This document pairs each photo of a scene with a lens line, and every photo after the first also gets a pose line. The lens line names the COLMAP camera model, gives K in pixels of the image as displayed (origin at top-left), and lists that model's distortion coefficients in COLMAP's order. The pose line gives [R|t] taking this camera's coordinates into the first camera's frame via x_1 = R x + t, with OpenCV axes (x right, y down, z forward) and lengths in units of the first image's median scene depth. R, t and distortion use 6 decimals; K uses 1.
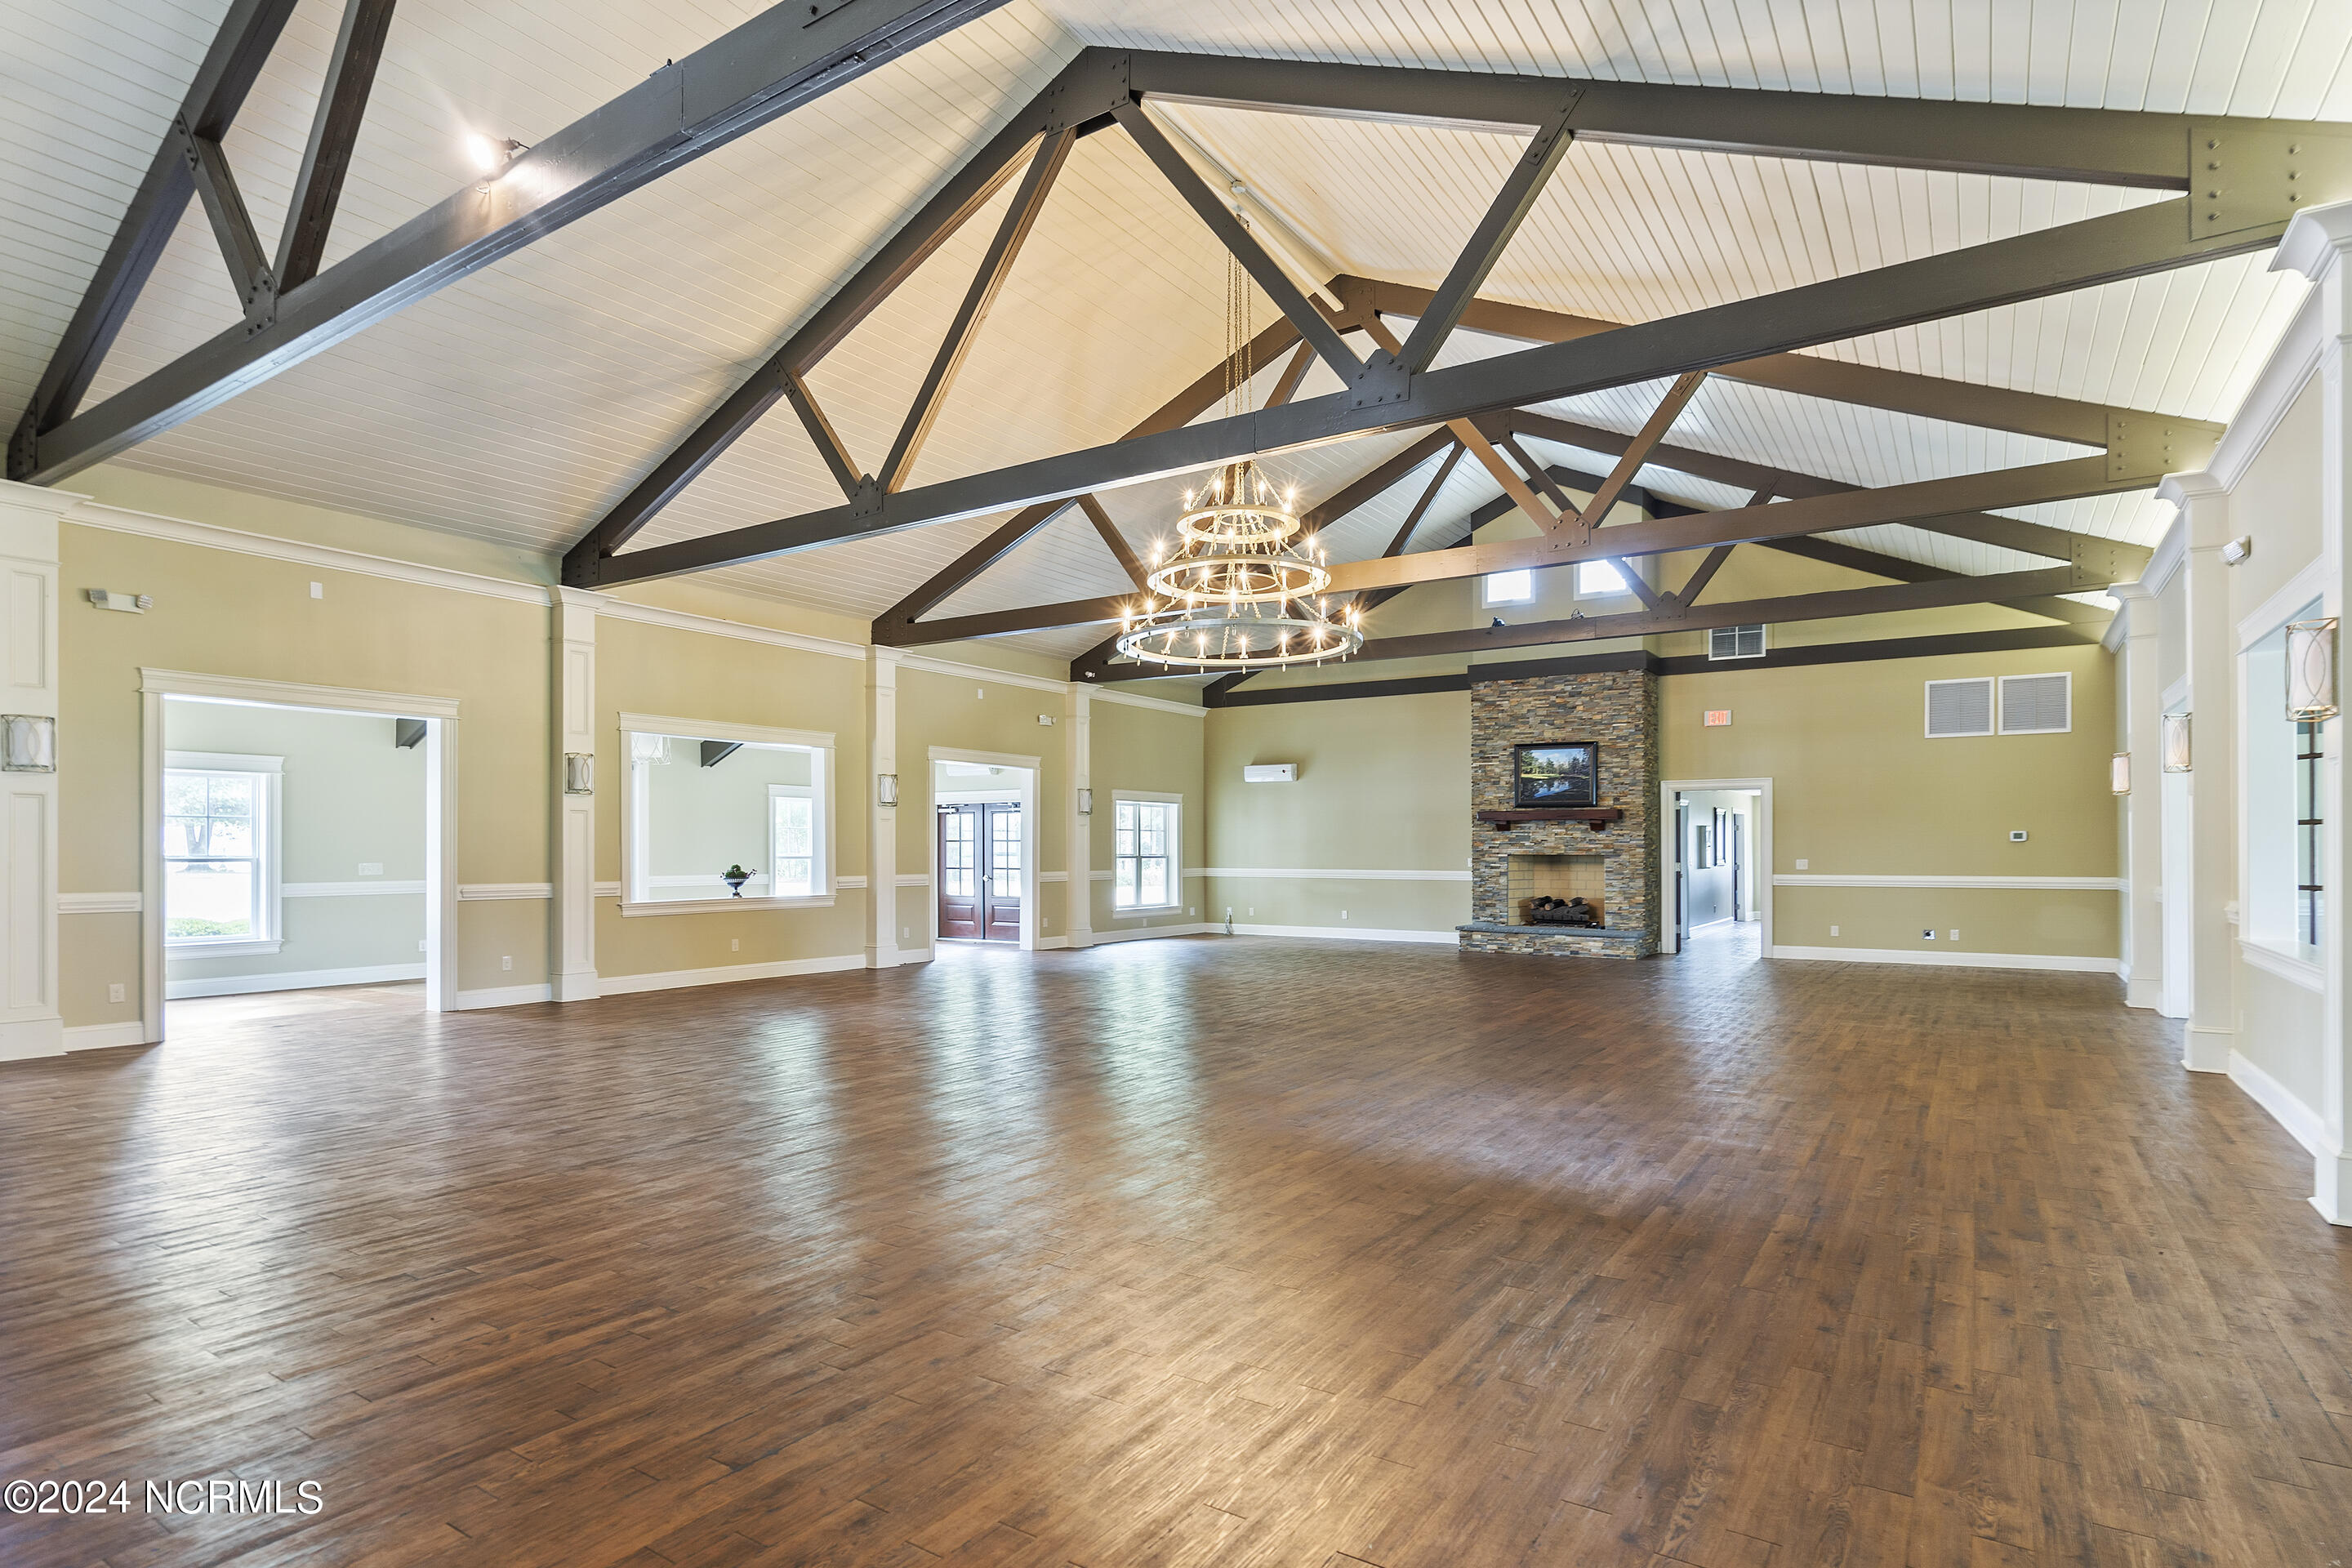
lens RADIAL K [[1198.5, 0, 1188.4], [0, 1198.5, 842.6], [0, 0, 1]] dist [-0.003558, 0.000151]
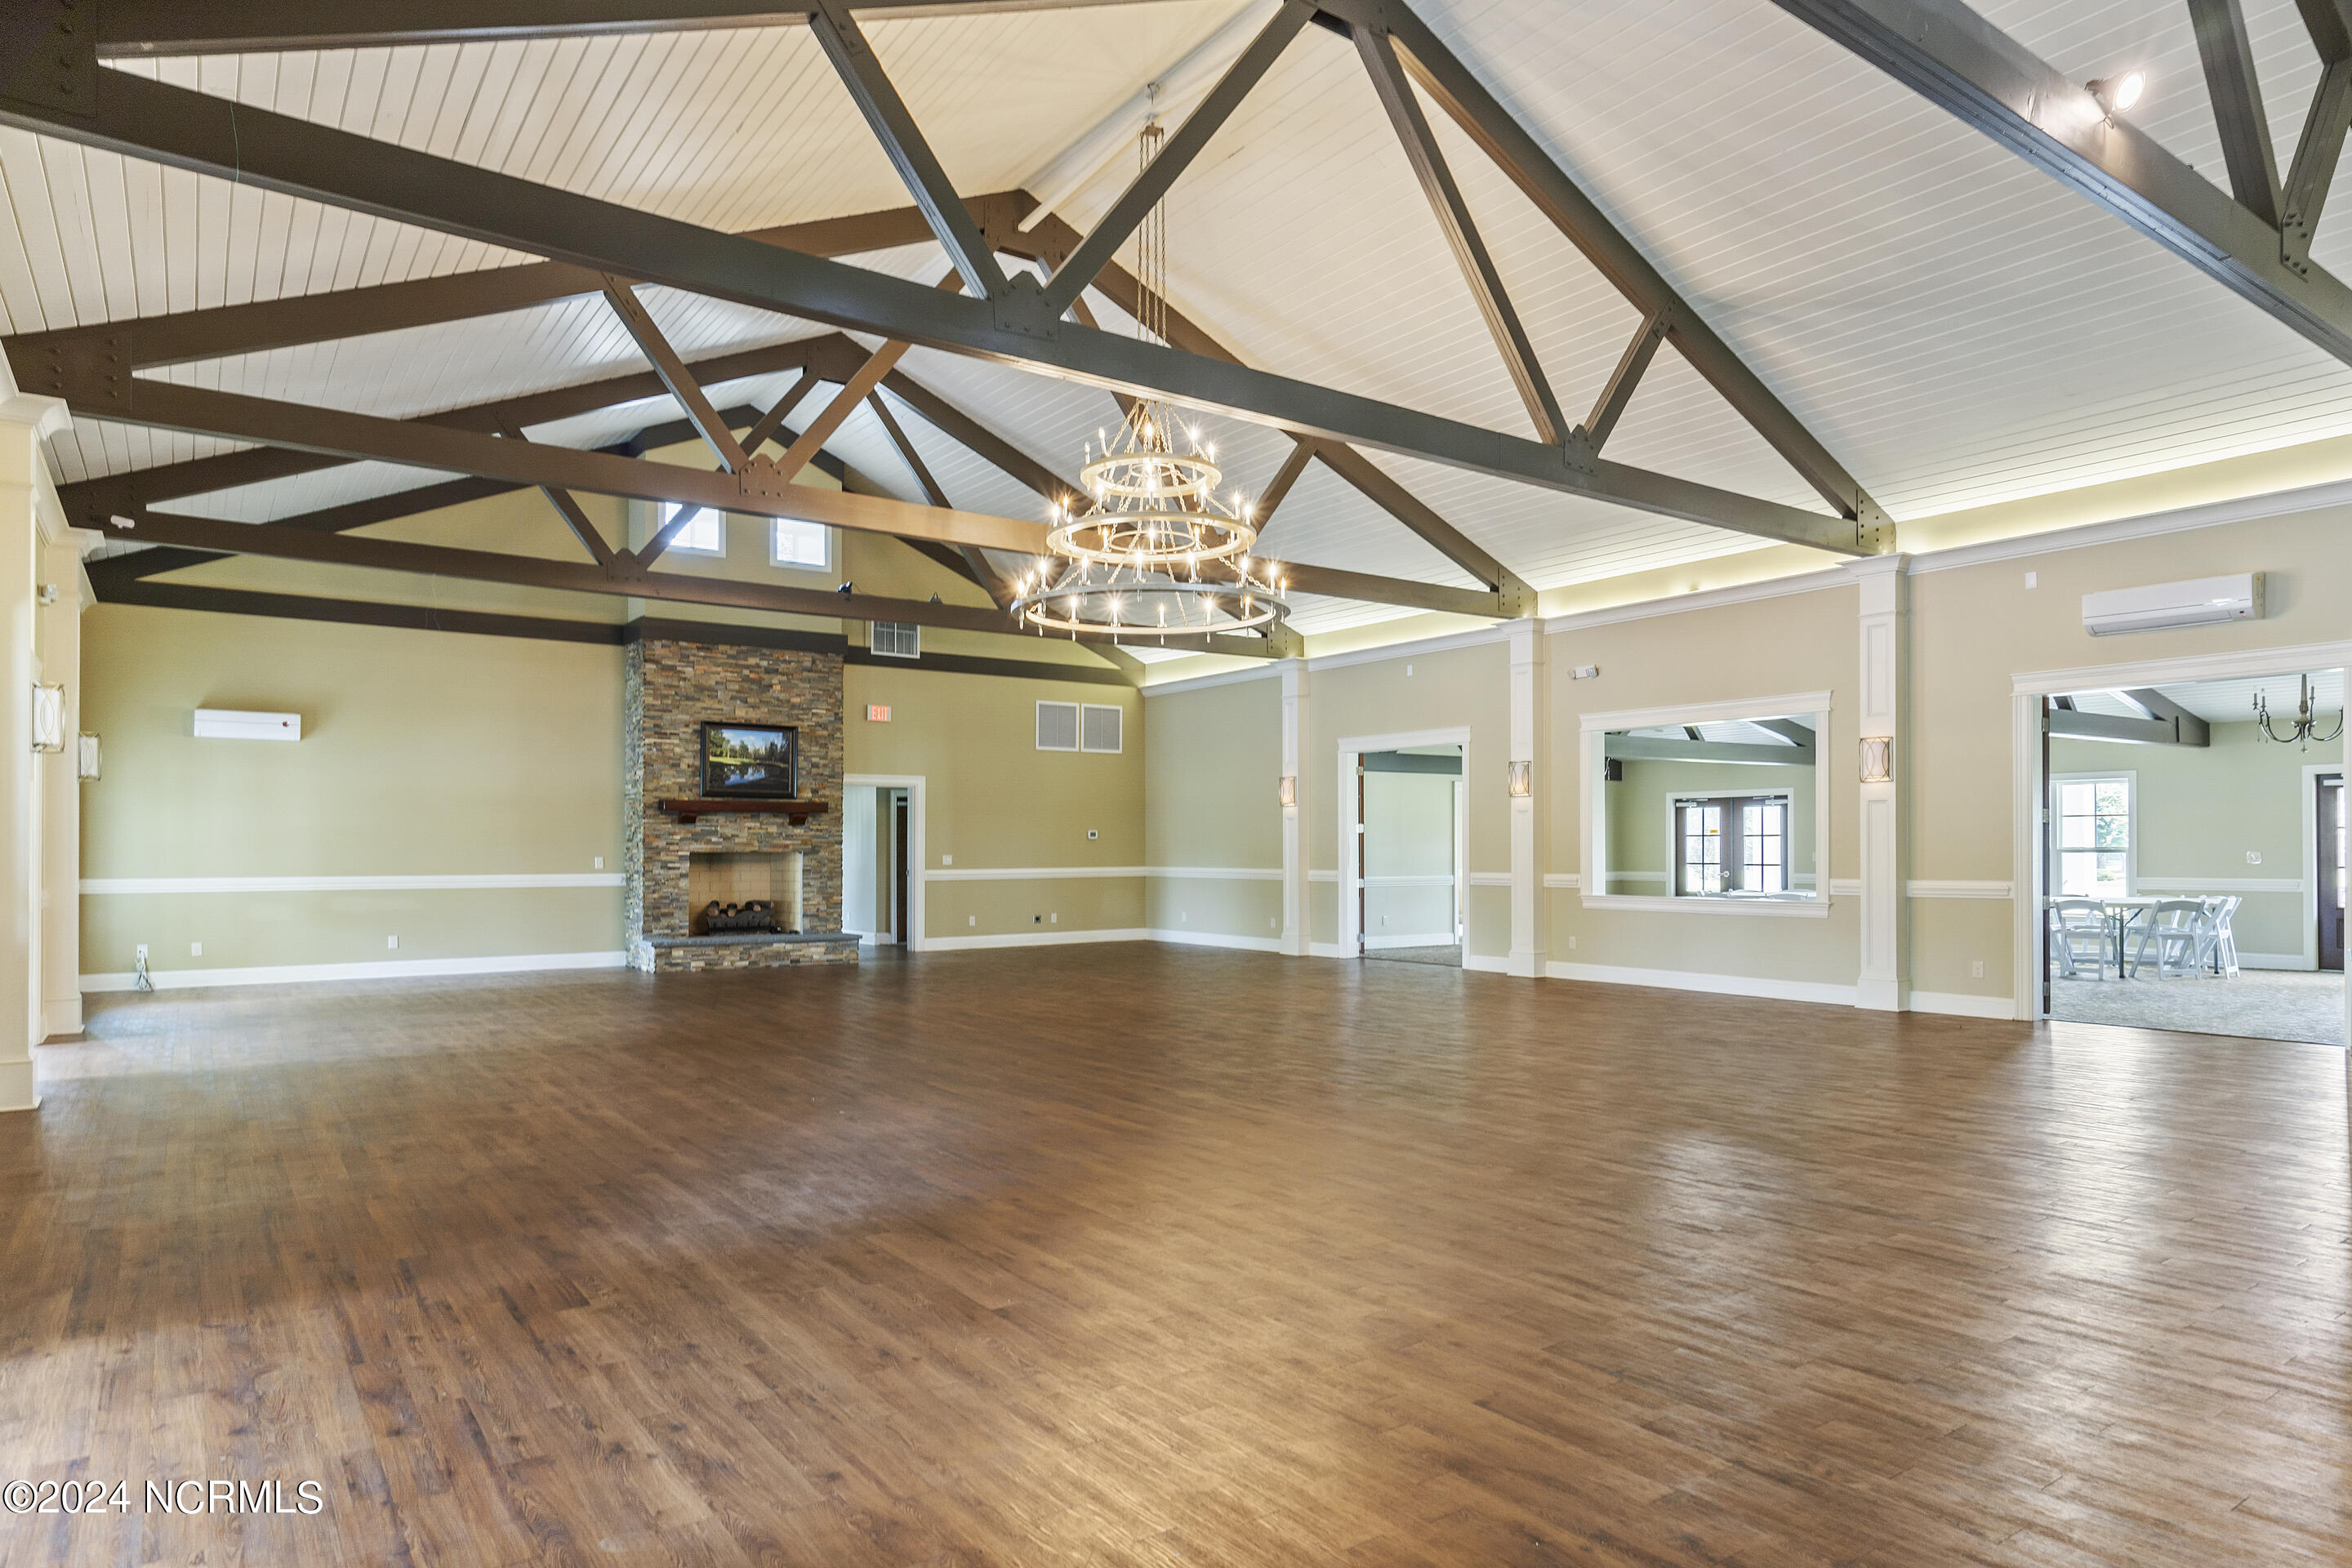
lens RADIAL K [[1363.3, 0, 1177.5], [0, 1363.3, 797.9], [0, 0, 1]] dist [0.003568, 0.000370]
pose [[0.370920, 0.031646, 0.928125, -0.497777], [-0.003404, 0.999459, -0.032718, 0.002168], [-0.928658, 0.008976, 0.370827, 0.342958]]
